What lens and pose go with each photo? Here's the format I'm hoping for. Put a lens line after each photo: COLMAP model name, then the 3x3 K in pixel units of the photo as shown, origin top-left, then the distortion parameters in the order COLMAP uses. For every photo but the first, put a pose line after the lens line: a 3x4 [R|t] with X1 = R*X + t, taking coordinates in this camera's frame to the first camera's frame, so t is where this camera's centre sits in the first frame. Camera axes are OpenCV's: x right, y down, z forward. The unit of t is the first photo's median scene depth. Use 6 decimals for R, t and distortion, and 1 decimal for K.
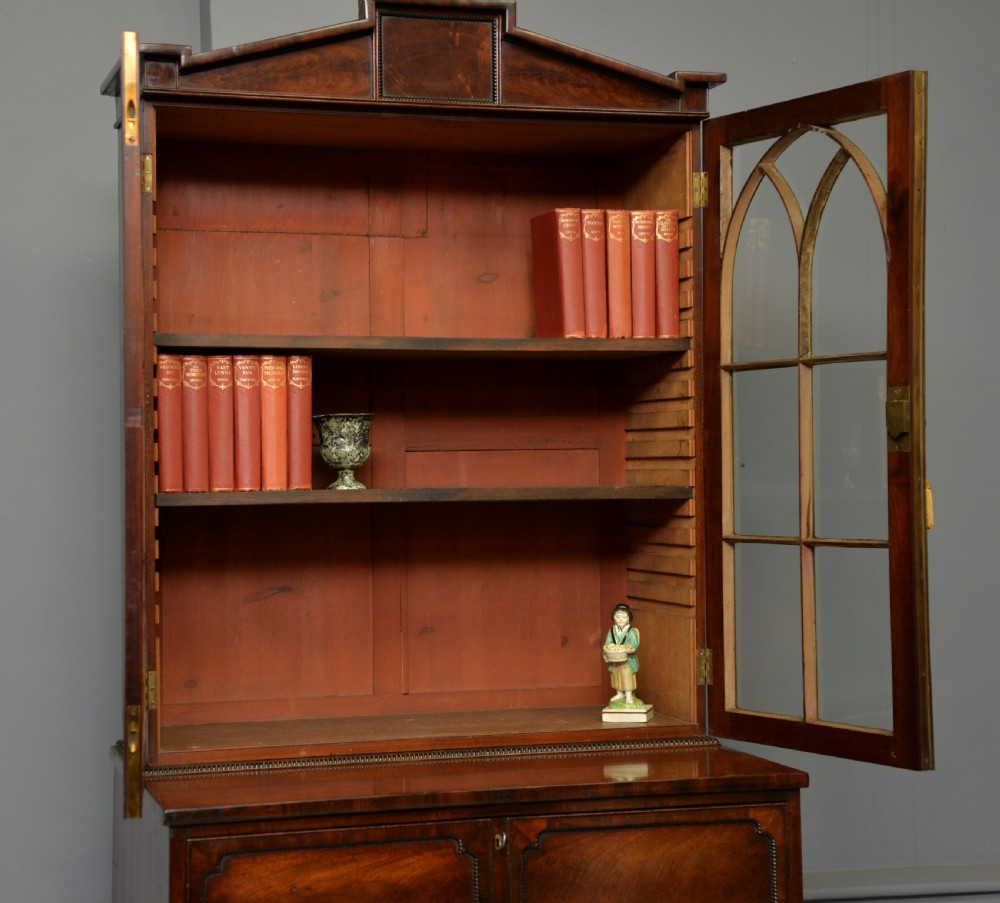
lens RADIAL K [[2045.9, 0, 457.3], [0, 2045.9, 455.5], [0, 0, 1]] dist [0.316391, 0.000000]
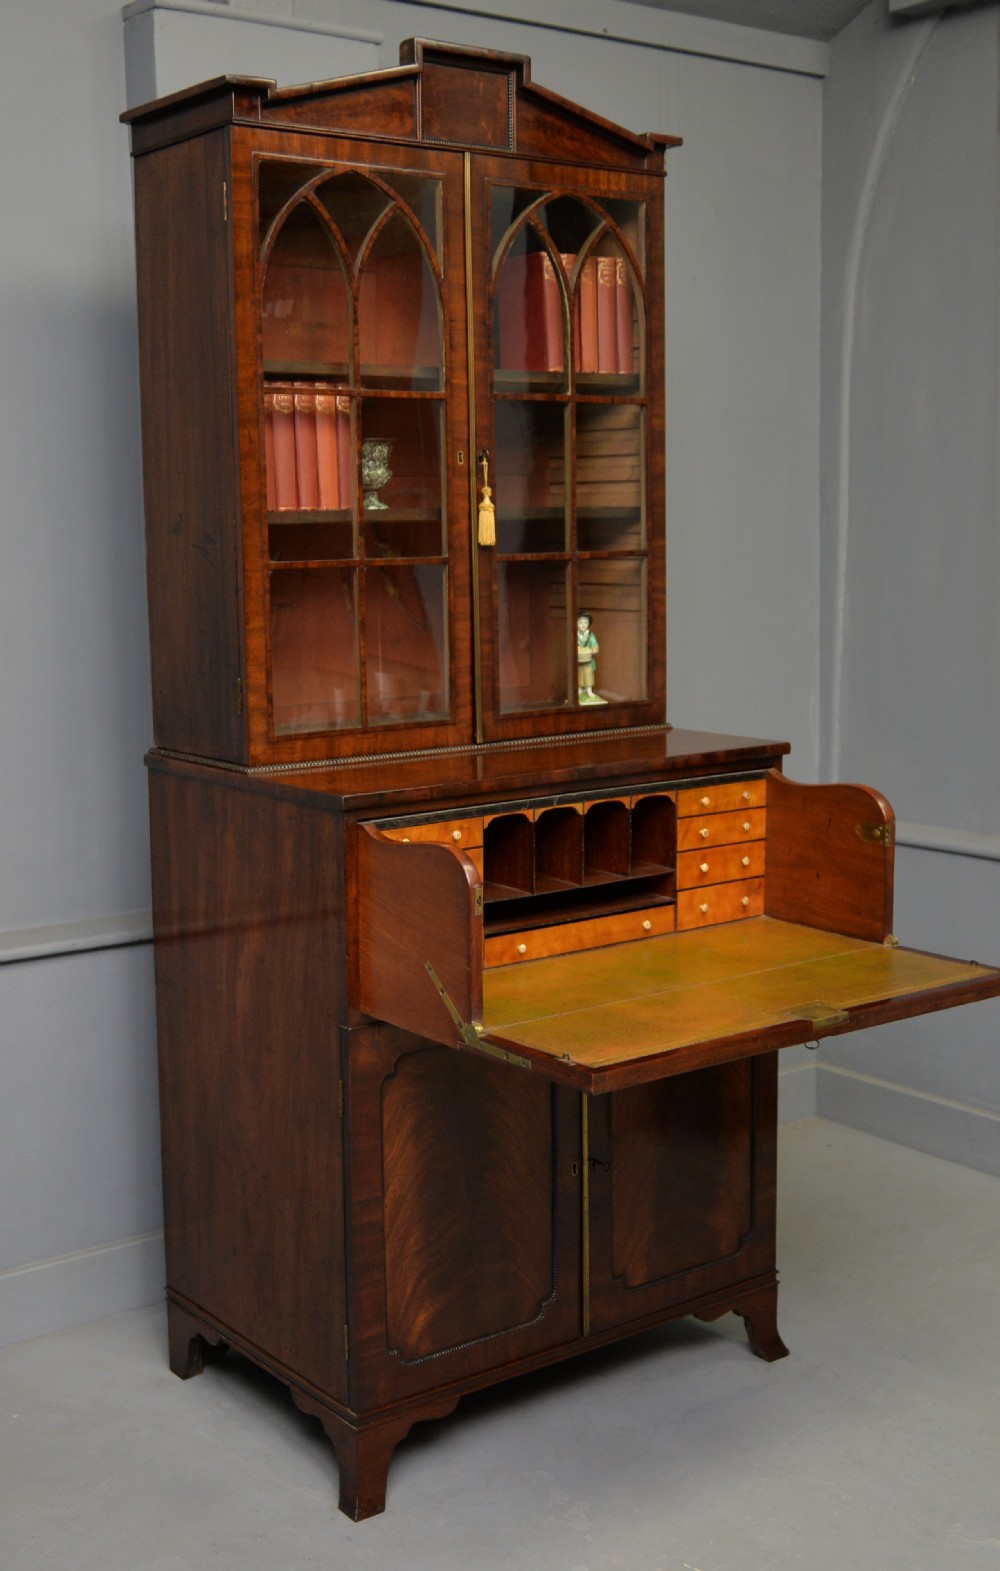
lens RADIAL K [[1929.6, 0, 467.9], [0, 1929.6, 806.2], [0, 0, 1]] dist [-0.023099, 0.000000]
pose [[0.938222, -0.056418, 0.341403, -0.374583], [0.003666, 0.988184, 0.153226, 0.015842], [-0.346013, -0.142508, 0.927344, 0.016671]]
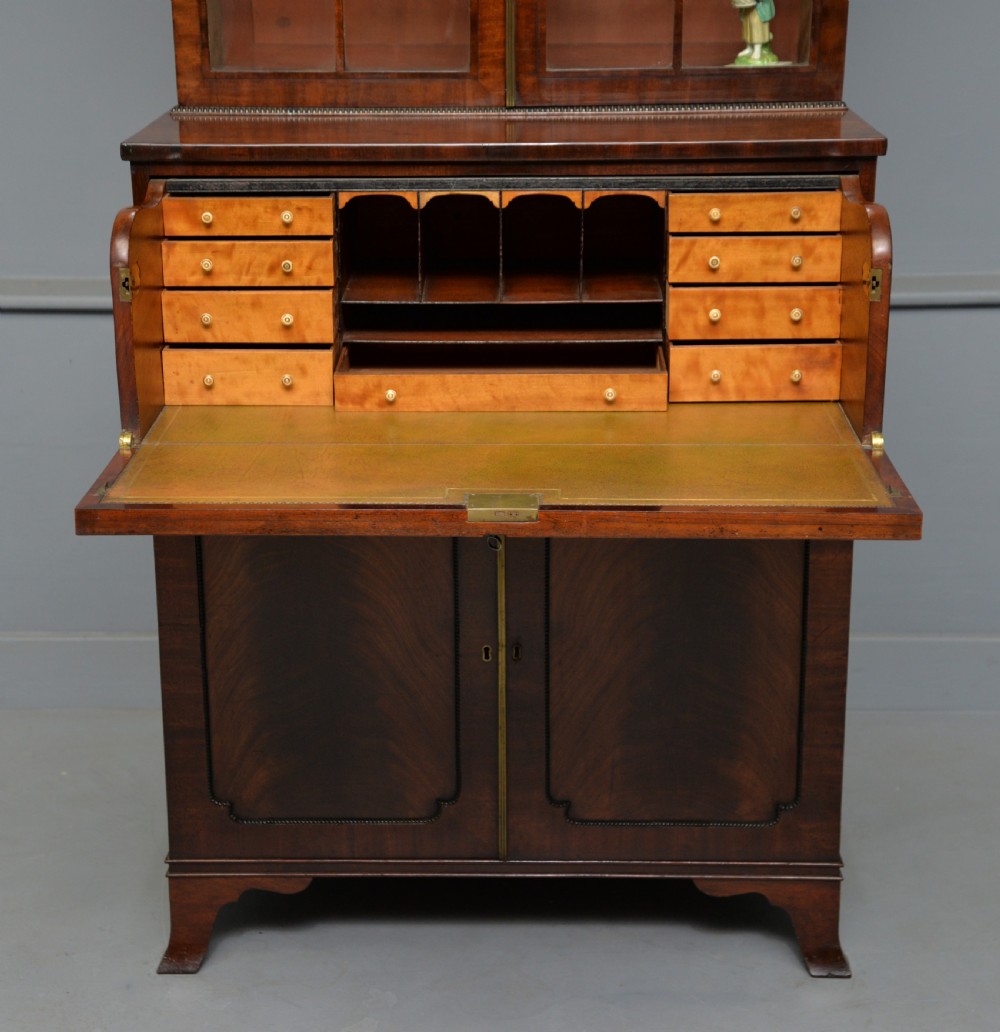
lens RADIAL K [[2091.7, 0, 470.1], [0, 2091.7, 531.0], [0, 0, 1]] dist [0.252040, 0.000000]
pose [[0.951162, 0.096750, -0.293140, 0.262667], [-0.001134, 0.950704, 0.310098, 0.035741], [0.308691, -0.294621, 0.904383, 0.121638]]
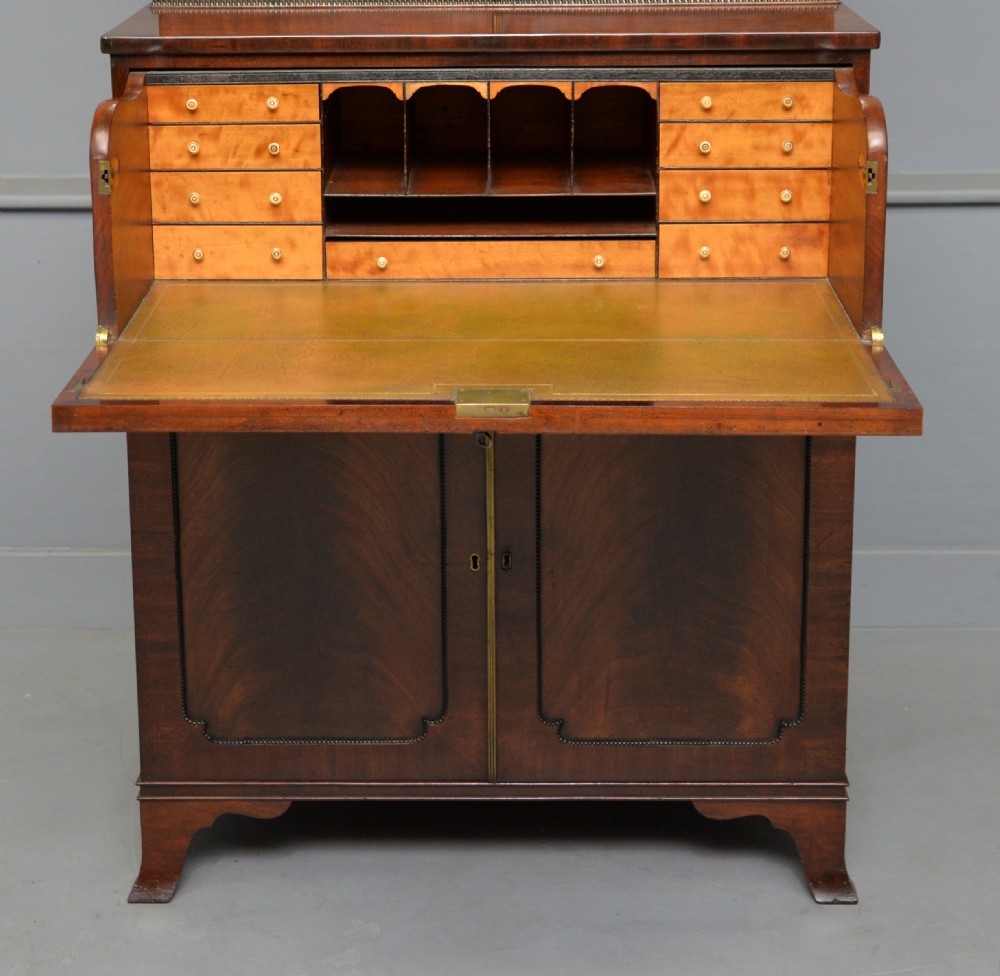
lens RADIAL K [[2262.4, 0, 465.4], [0, 2262.4, 295.8], [0, 0, 1]] dist [0.058833, 0.000000]
pose [[0.953159, 0.074620, -0.293120, 0.270139], [-0.001335, 0.970120, 0.242623, 0.034626], [0.302466, -0.230867, 0.924778, 0.090551]]
